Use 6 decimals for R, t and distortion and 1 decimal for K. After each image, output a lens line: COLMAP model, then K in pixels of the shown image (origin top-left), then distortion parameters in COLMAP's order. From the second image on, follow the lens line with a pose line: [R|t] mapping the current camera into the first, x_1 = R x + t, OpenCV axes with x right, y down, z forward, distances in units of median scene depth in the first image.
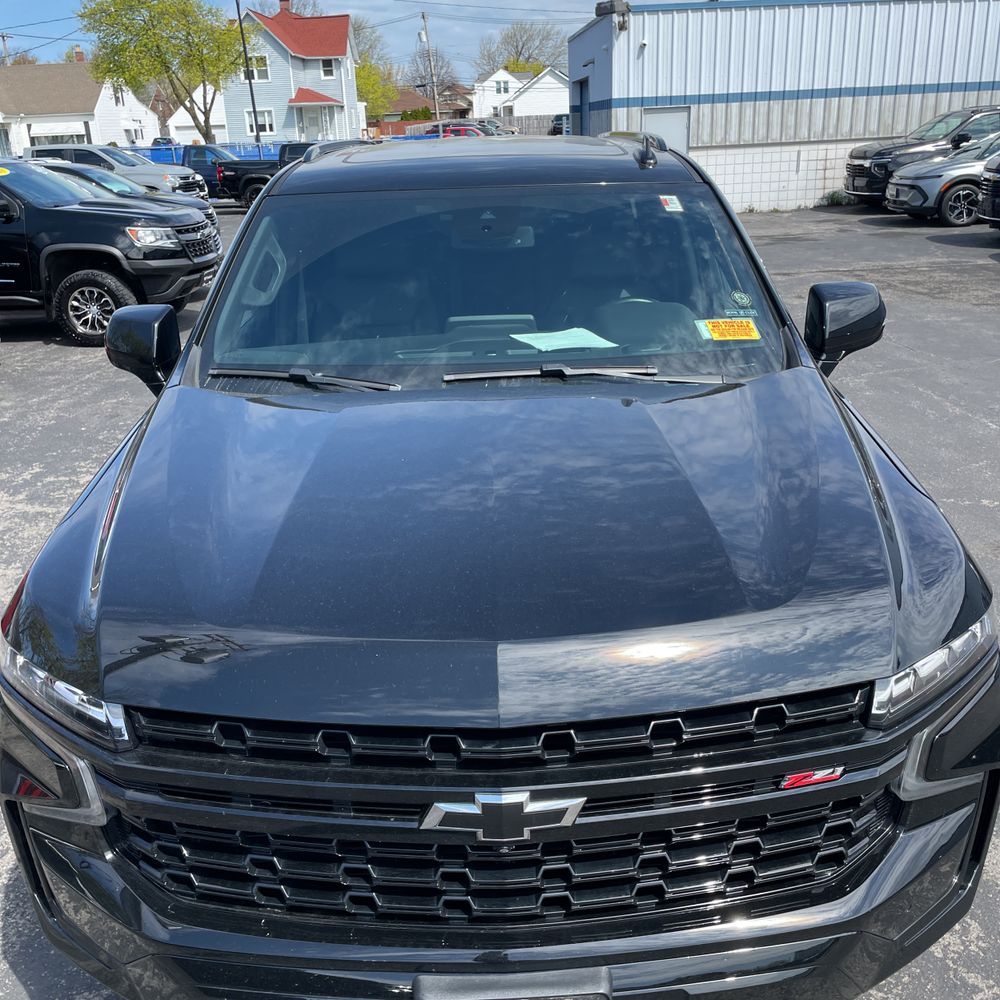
lens RADIAL K [[1009.5, 0, 501.1], [0, 1009.5, 523.4], [0, 0, 1]] dist [0.022067, 0.000000]
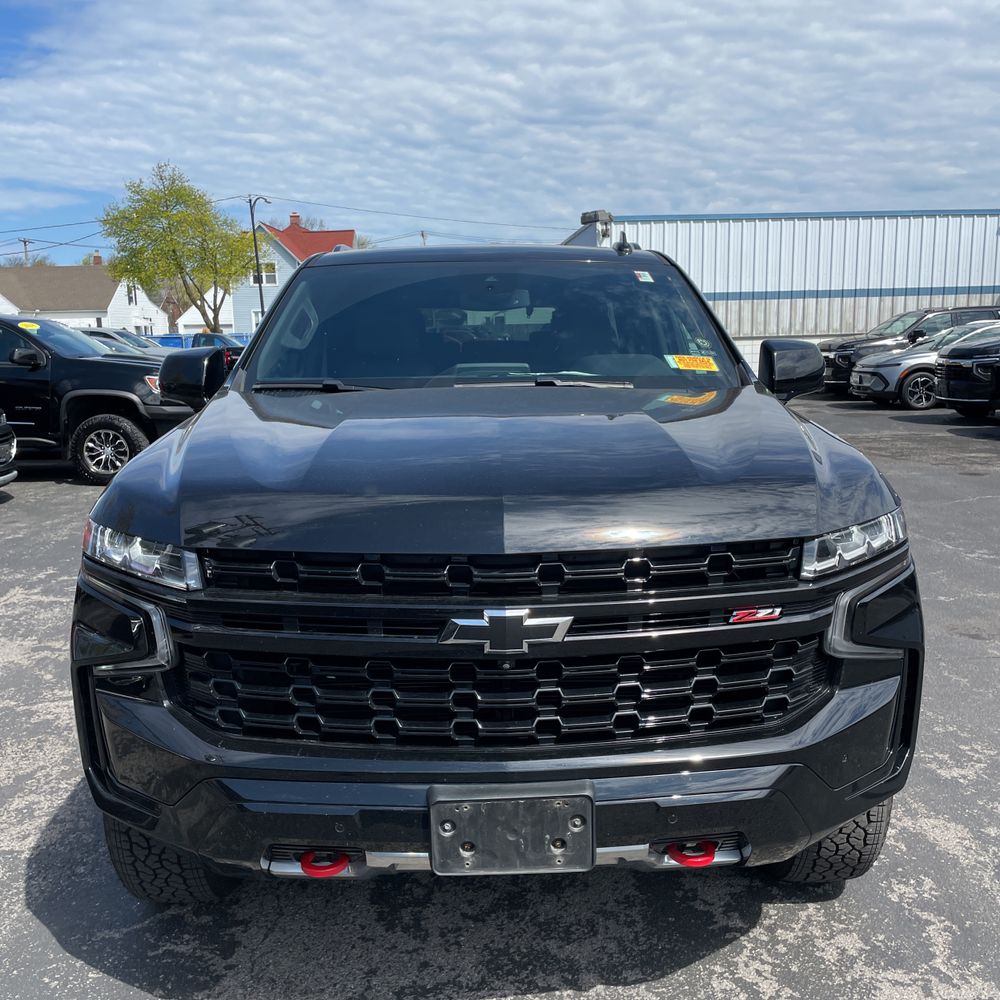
lens RADIAL K [[1009.5, 0, 519.8], [0, 1009.5, 517.2], [0, 0, 1]] dist [0.022067, 0.000000]
pose [[0.999501, 0.013081, 0.028754, -0.010089], [-0.007313, 0.981323, -0.192228, 0.209442], [-0.030731, 0.191922, 0.980929, -0.126090]]
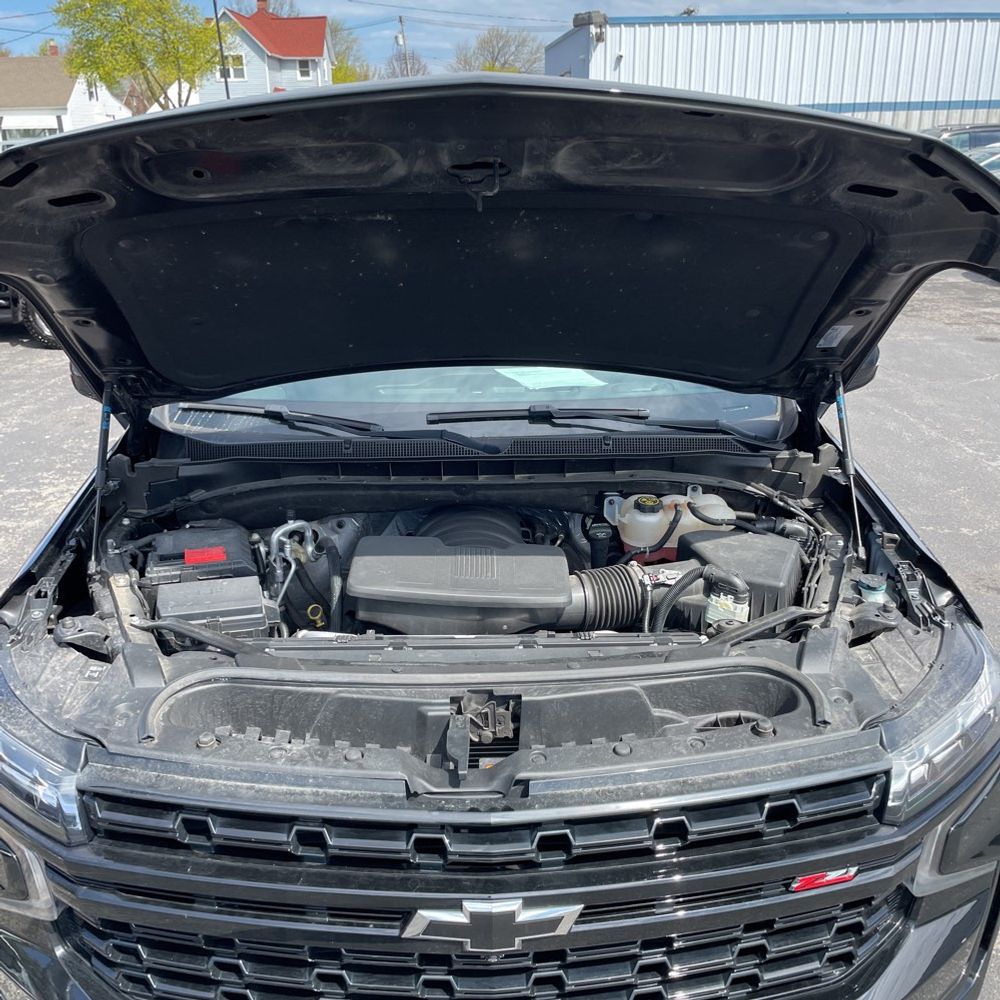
lens RADIAL K [[1009.5, 0, 497.8], [0, 1009.5, 508.8], [0, 0, 1]] dist [0.022067, 0.000000]
pose [[0.999524, 0.015106, 0.026912, -0.012771], [-0.014670, 0.999759, -0.016331, -0.038674], [-0.027153, 0.015928, 0.999504, 0.040774]]
